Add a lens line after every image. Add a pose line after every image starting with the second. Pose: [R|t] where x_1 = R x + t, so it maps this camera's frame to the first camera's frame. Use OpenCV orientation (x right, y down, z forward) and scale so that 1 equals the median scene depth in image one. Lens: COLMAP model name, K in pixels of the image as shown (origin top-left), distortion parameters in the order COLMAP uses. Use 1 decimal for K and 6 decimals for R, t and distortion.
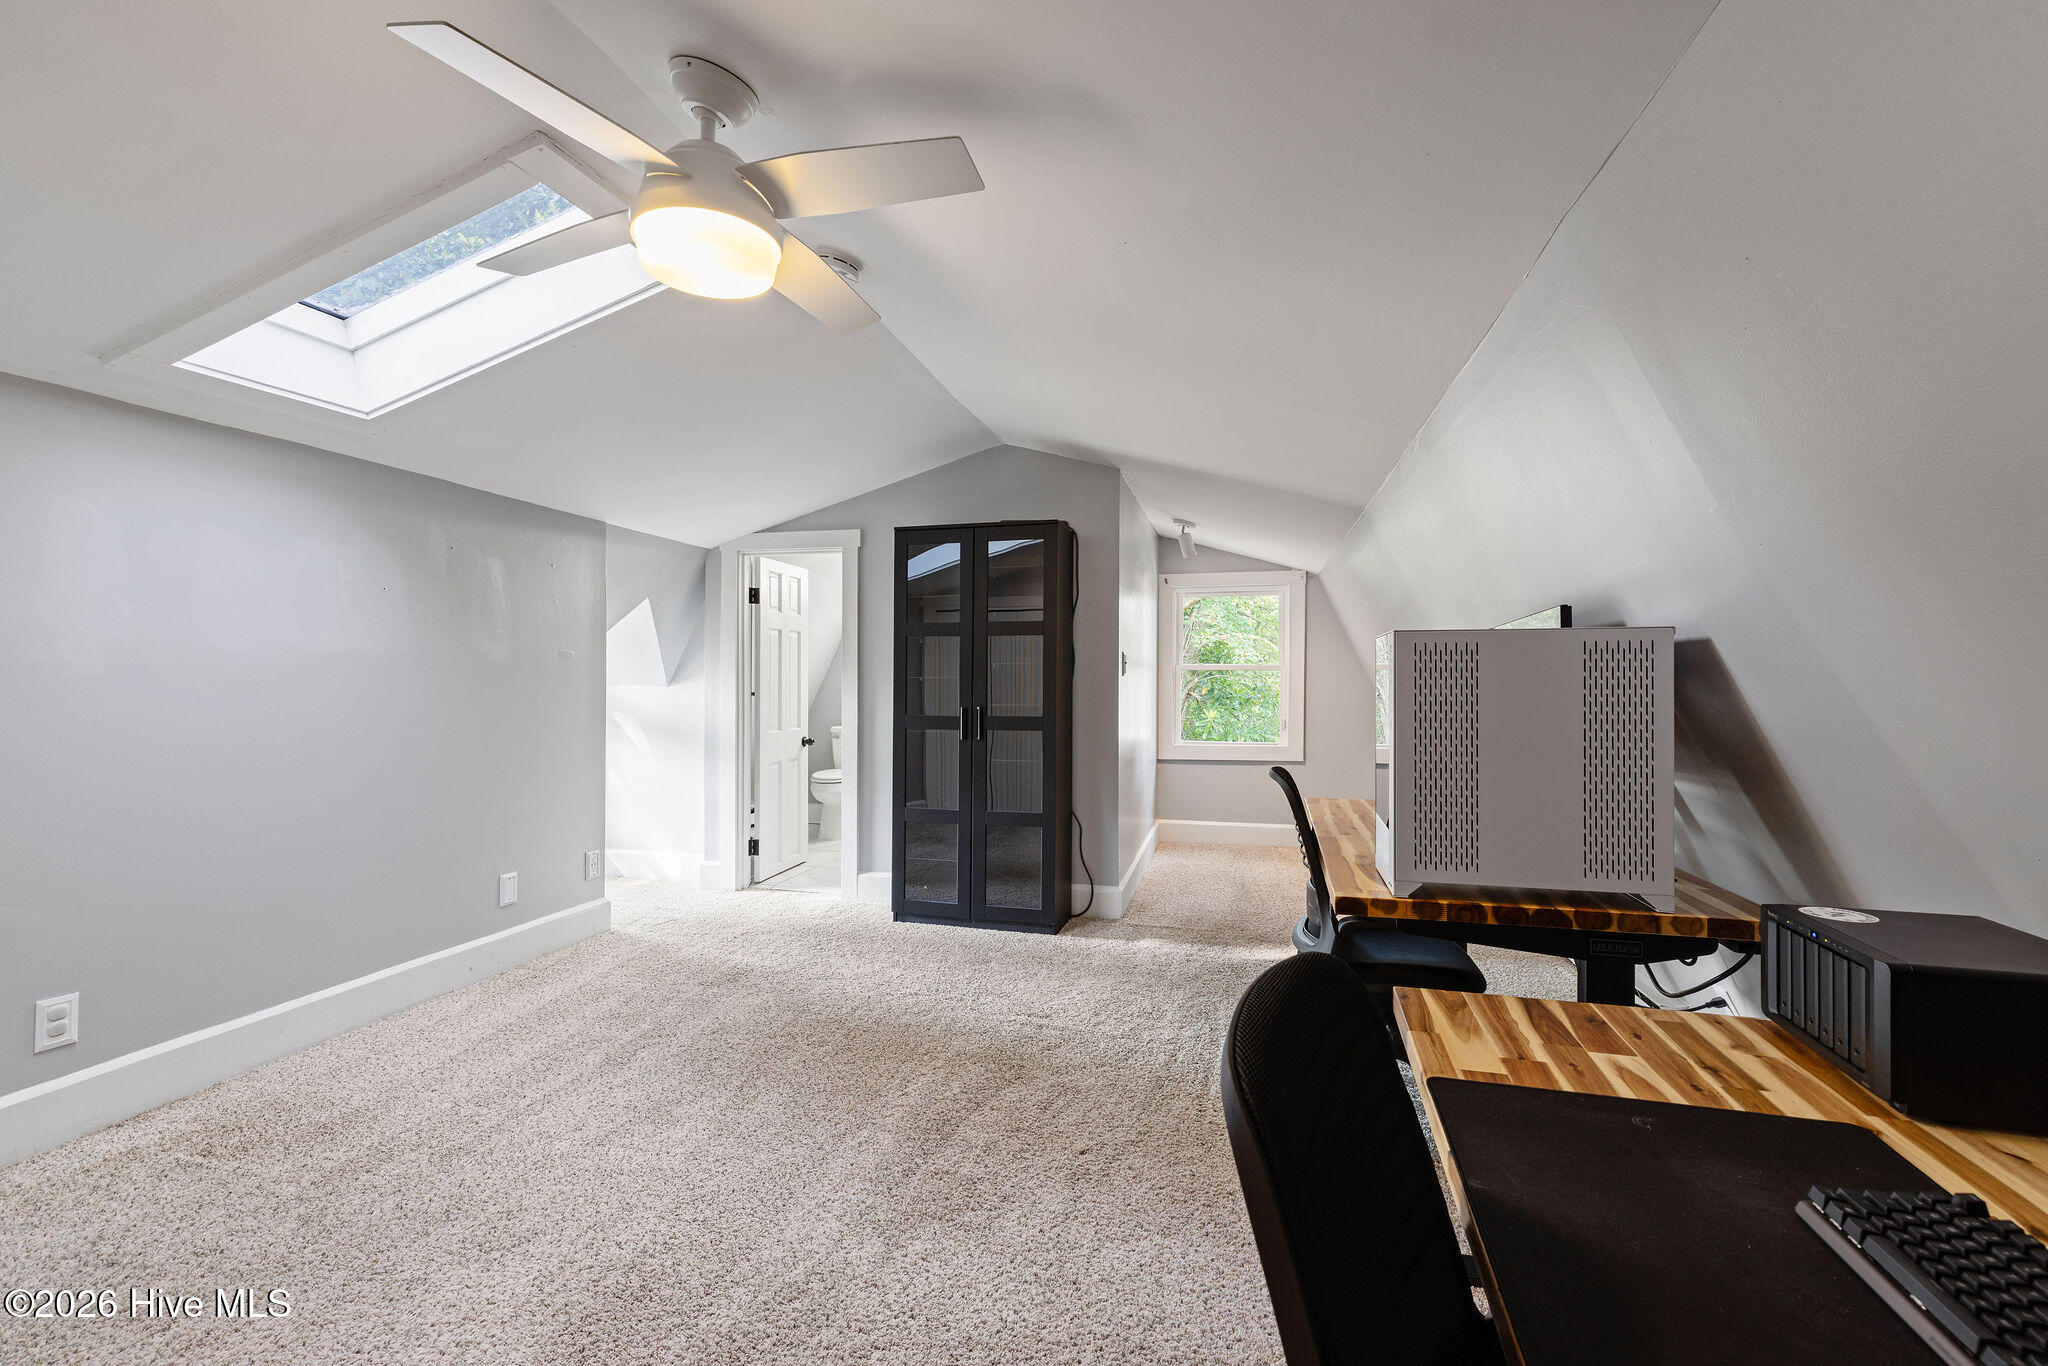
lens RADIAL K [[885.2, 0, 1018.9], [0, 885.2, 674.0], [0, 0, 1]] dist [-0.001698, 0.001516]
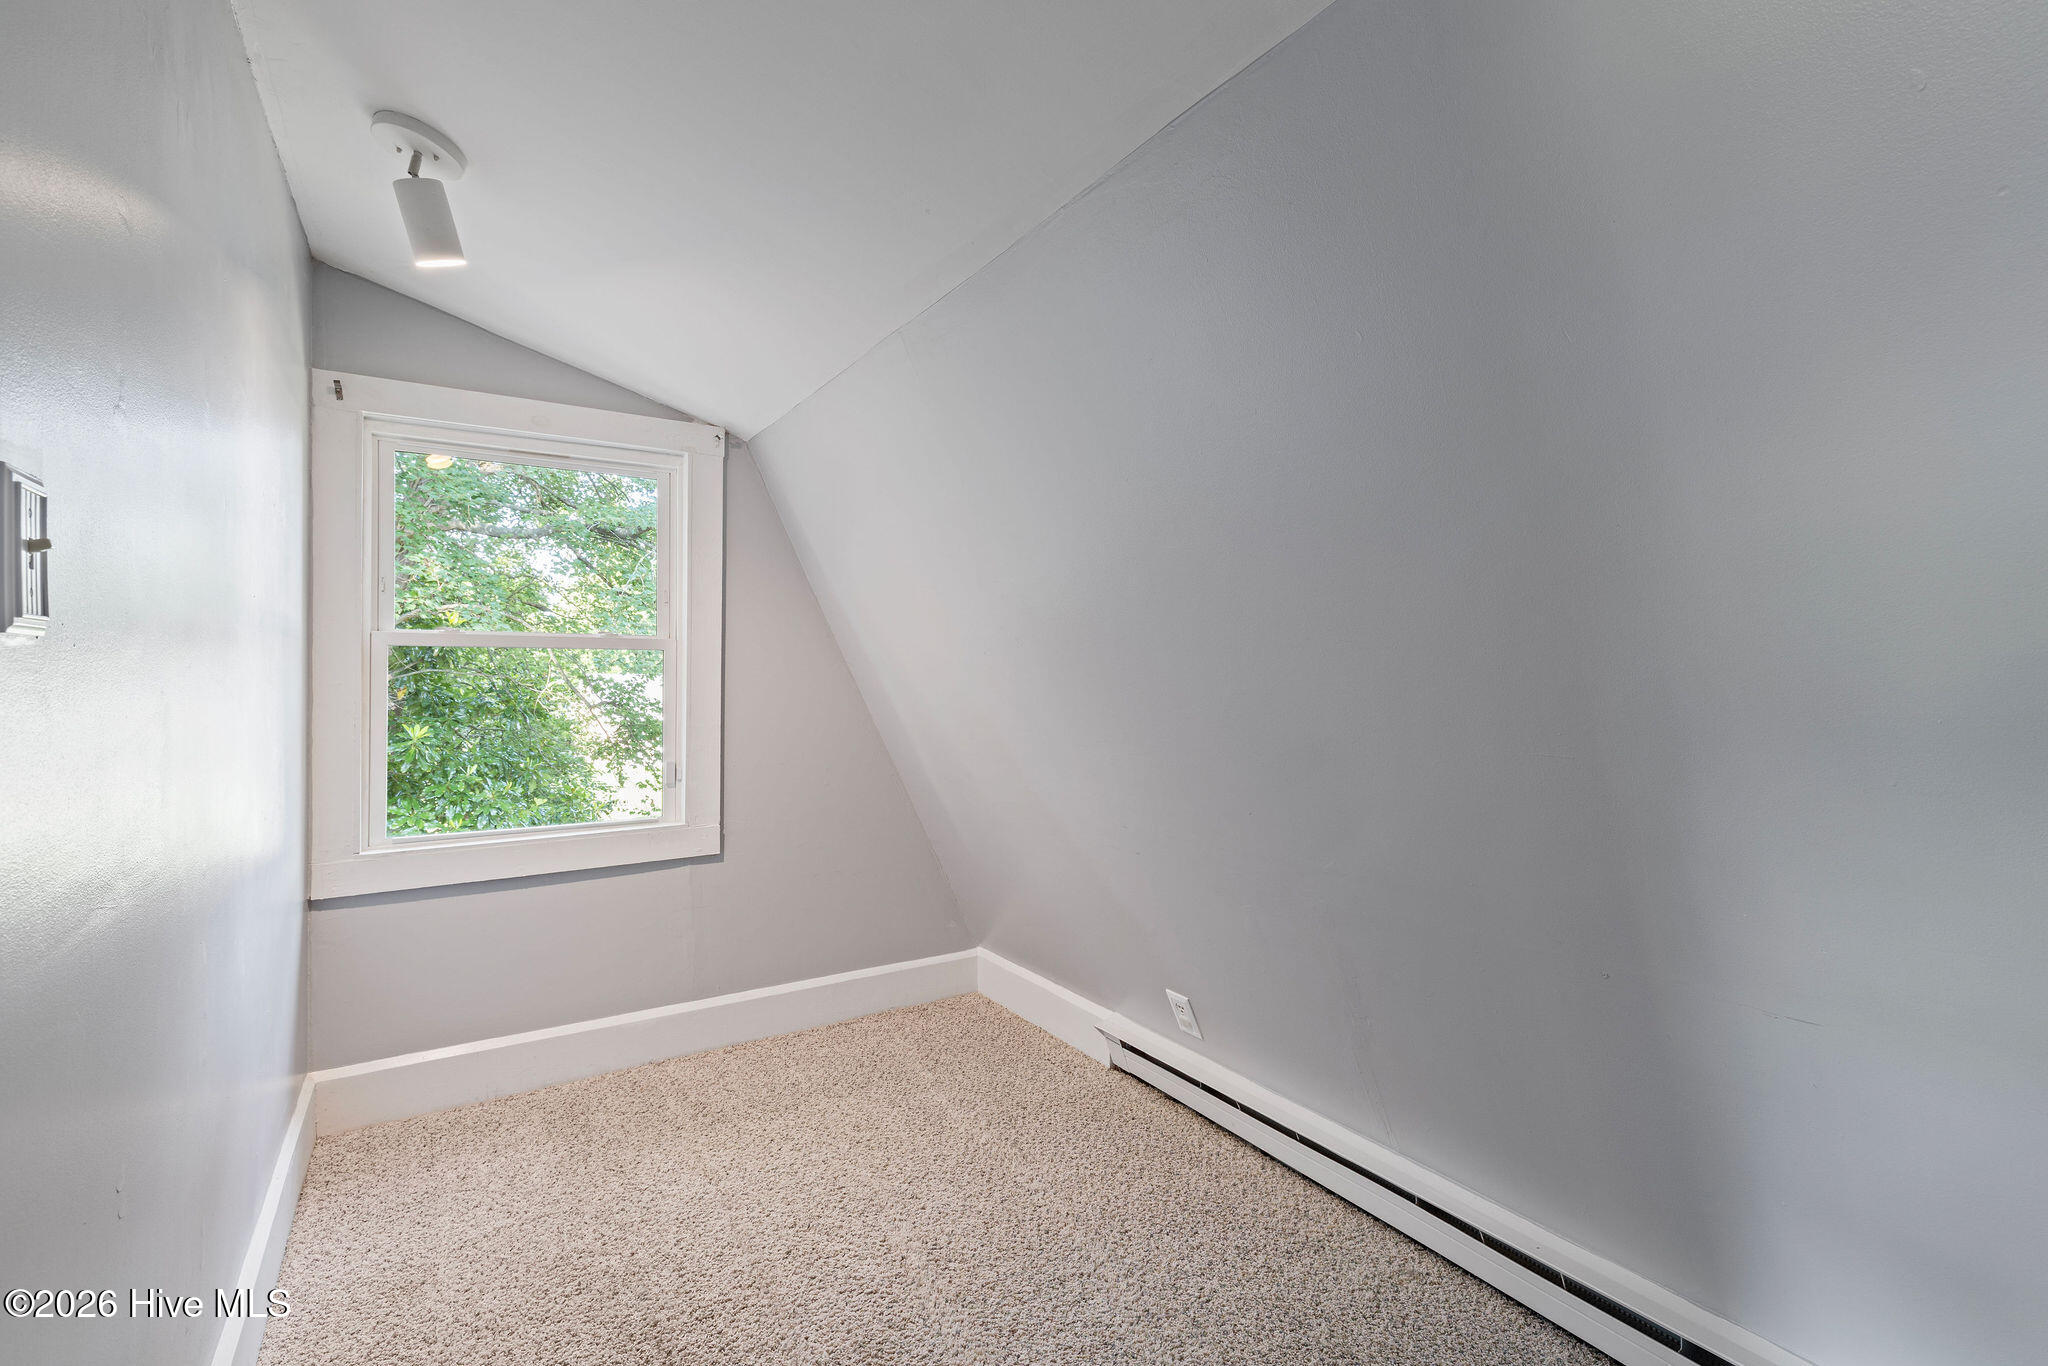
lens RADIAL K [[885.2, 0, 1009.9], [0, 885.2, 668.8], [0, 0, 1]] dist [-0.001698, 0.001516]
pose [[0.679075, -0.000749, 0.734069, 0.088955], [0.002912, 0.999994, -0.001673, 0.006280], [-0.734063, 0.003273, 0.679073, 0.560717]]
